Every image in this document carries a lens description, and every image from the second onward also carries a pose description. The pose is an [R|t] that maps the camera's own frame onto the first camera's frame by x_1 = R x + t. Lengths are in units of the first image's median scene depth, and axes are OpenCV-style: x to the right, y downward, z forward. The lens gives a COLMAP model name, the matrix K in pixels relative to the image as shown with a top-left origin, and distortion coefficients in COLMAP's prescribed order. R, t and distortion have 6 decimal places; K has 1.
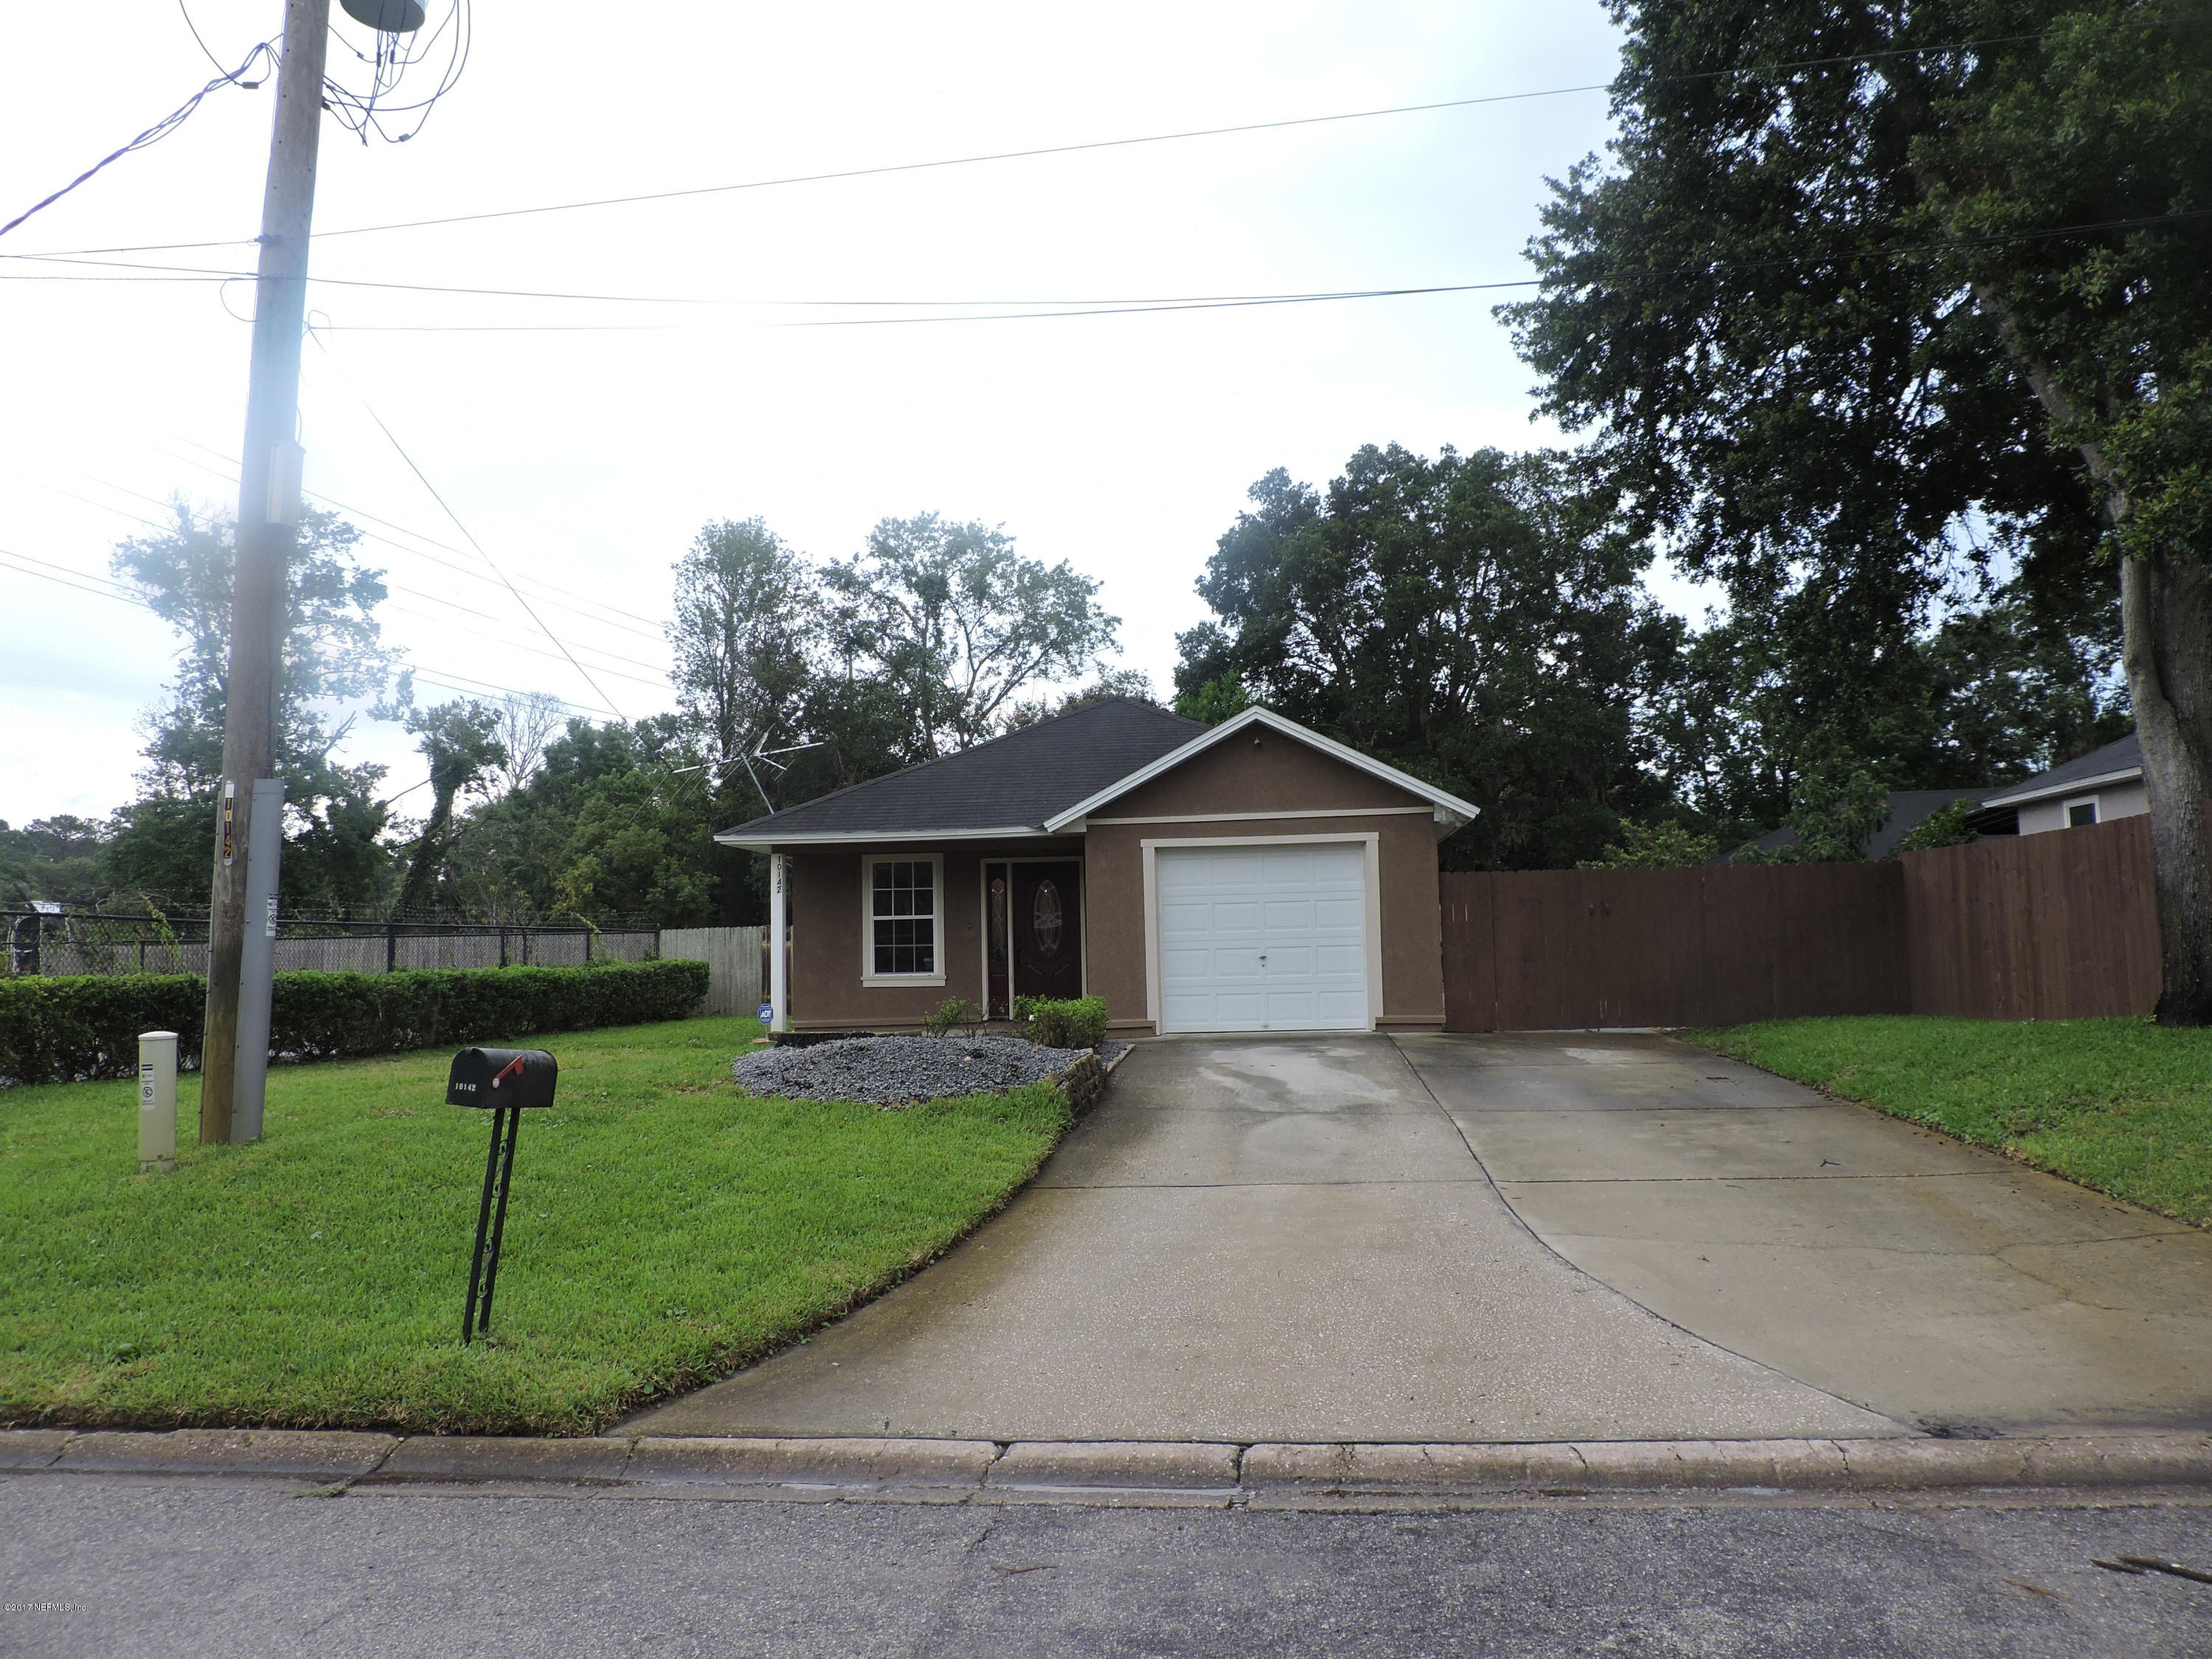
lens RADIAL K [[1557.1, 0, 1107.0], [0, 1557.1, 829.7], [0, 0, 1]] dist [-0.018878, 0.003508]
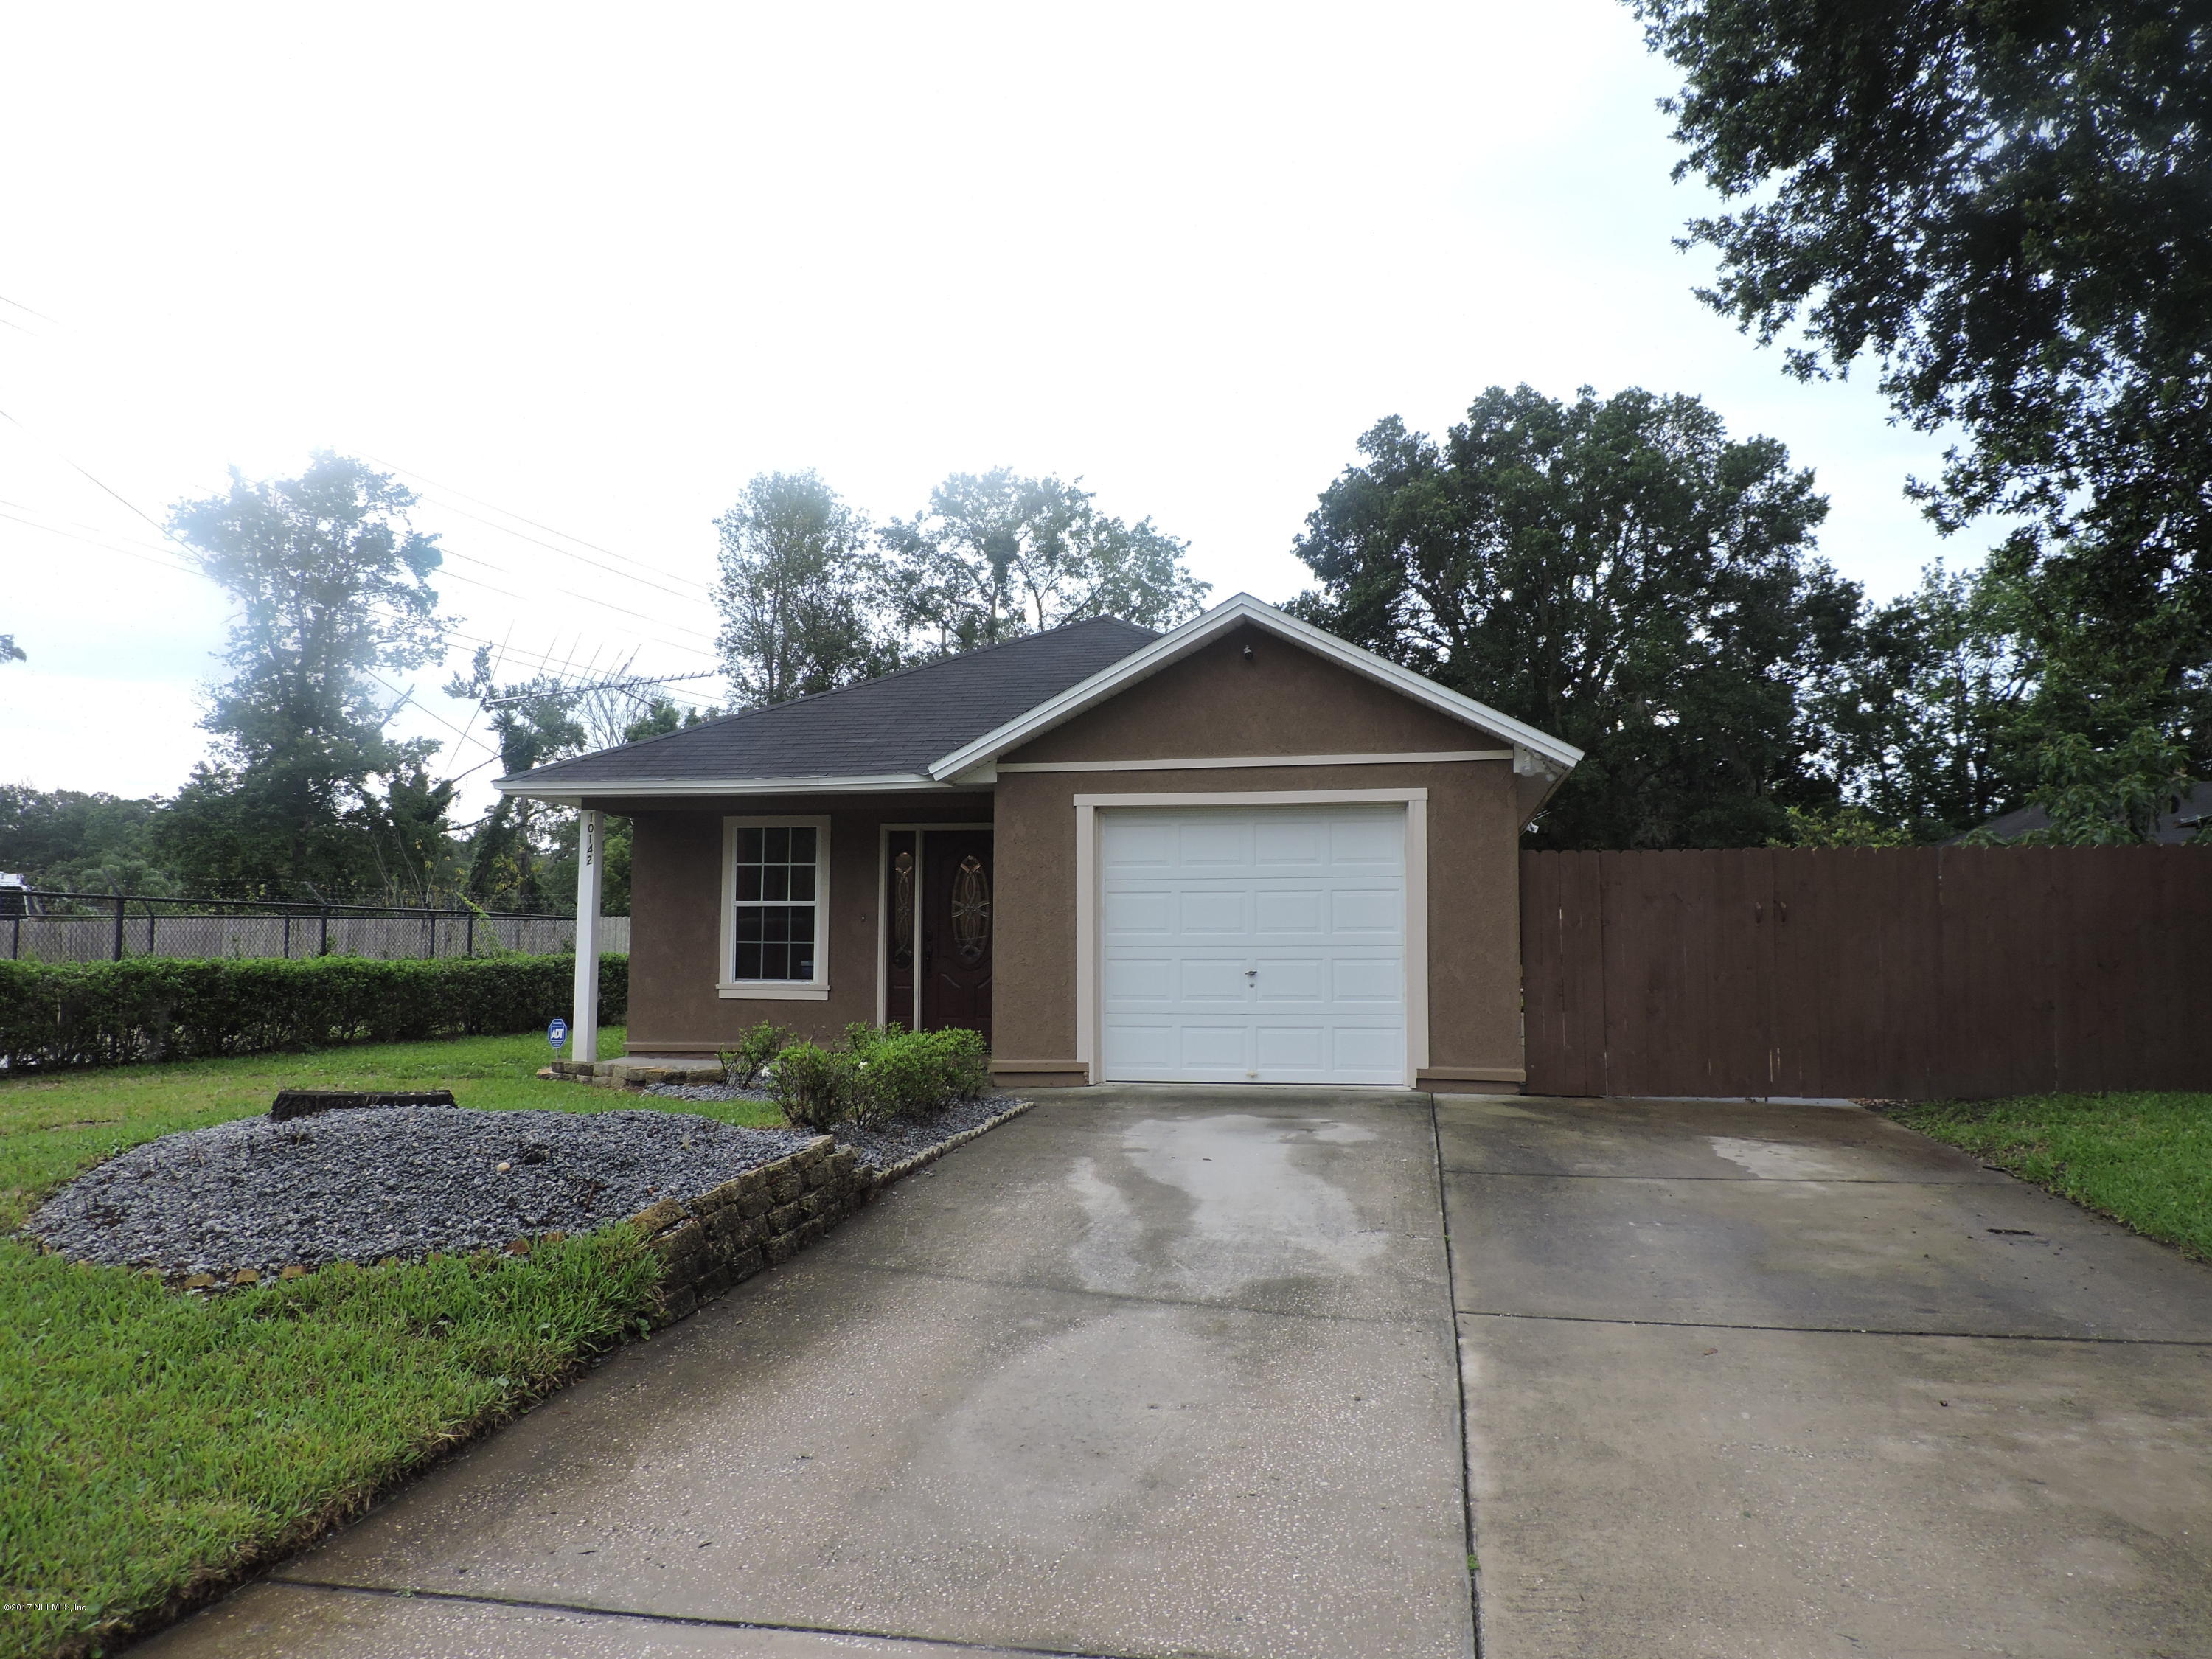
lens RADIAL K [[1557.1, 0, 1105.7], [0, 1557.1, 826.3], [0, 0, 1]] dist [-0.018878, 0.003508]
pose [[0.996019, 0.017013, -0.087506, 0.030820], [-0.017223, 0.999850, -0.001655, 0.006831], [0.087464, 0.003155, 0.996163, 0.105571]]
